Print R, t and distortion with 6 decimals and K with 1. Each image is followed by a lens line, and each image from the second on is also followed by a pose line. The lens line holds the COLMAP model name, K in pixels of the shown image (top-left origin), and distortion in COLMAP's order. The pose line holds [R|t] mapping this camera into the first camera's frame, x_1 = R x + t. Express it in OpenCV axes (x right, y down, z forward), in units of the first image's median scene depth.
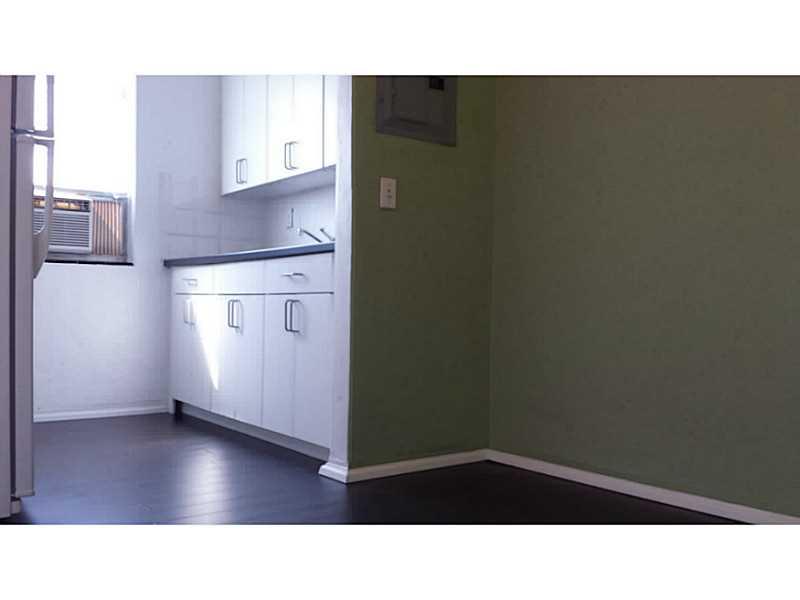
lens RADIAL K [[743.3, 0, 404.3], [0, 743.3, 313.1], [0, 0, 1]] dist [0.161450, -0.395311]
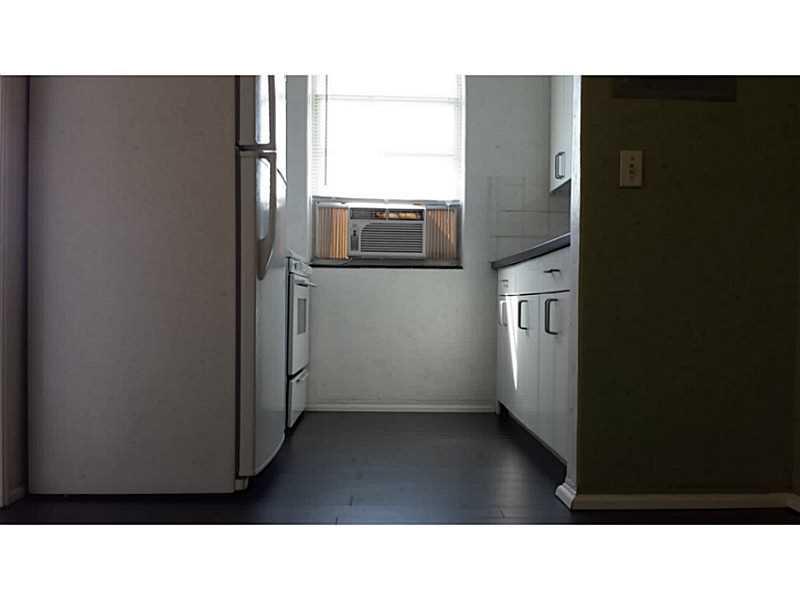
lens RADIAL K [[743.3, 0, 404.3], [0, 743.3, 313.1], [0, 0, 1]] dist [0.161450, -0.395311]
pose [[0.826770, 0.002679, -0.562533, 0.160756], [-0.006555, 0.999967, -0.004872, 0.003952], [0.562501, 0.007716, 0.826760, 0.109759]]
